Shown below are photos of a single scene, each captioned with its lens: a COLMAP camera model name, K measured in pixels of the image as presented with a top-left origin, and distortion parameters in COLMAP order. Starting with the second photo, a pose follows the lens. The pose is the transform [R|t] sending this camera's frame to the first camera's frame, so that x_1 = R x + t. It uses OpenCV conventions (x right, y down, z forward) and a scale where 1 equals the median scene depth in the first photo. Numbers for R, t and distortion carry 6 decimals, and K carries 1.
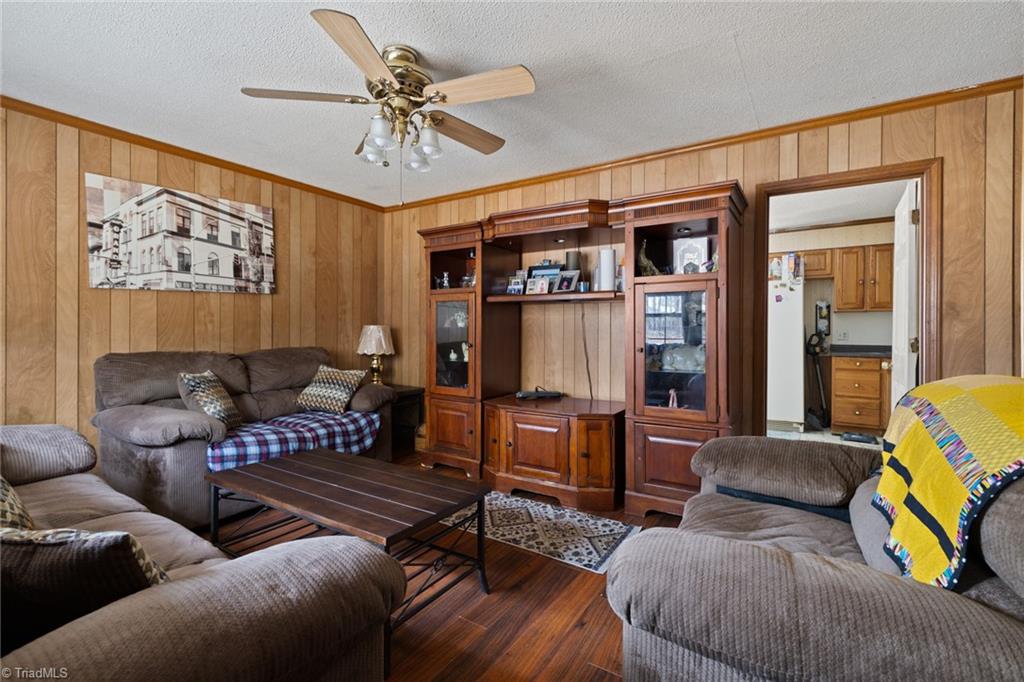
lens RADIAL K [[460.9, 0, 515.2], [0, 460.9, 329.2], [0, 0, 1]] dist [0.002303, 0.000284]
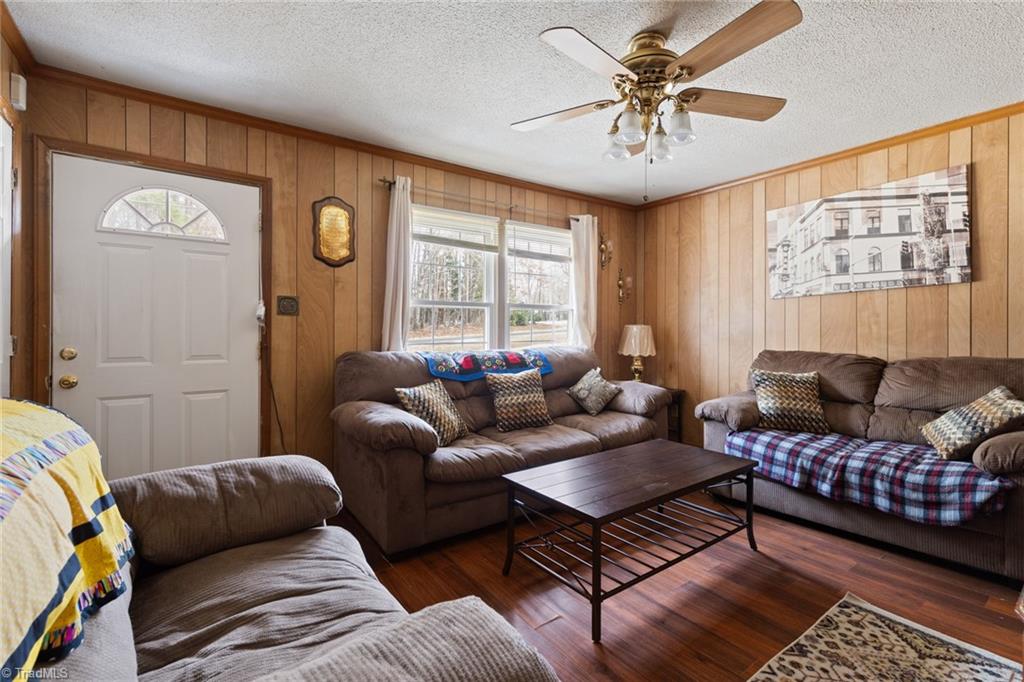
lens RADIAL K [[460.9, 0, 515.2], [0, 460.9, 329.2], [0, 0, 1]] dist [0.002303, 0.000284]
pose [[-0.365717, -0.002612, -0.930722, 0.469885], [0.003167, 0.999987, -0.004050, -0.001854], [0.930721, -0.004429, -0.365704, 0.696156]]
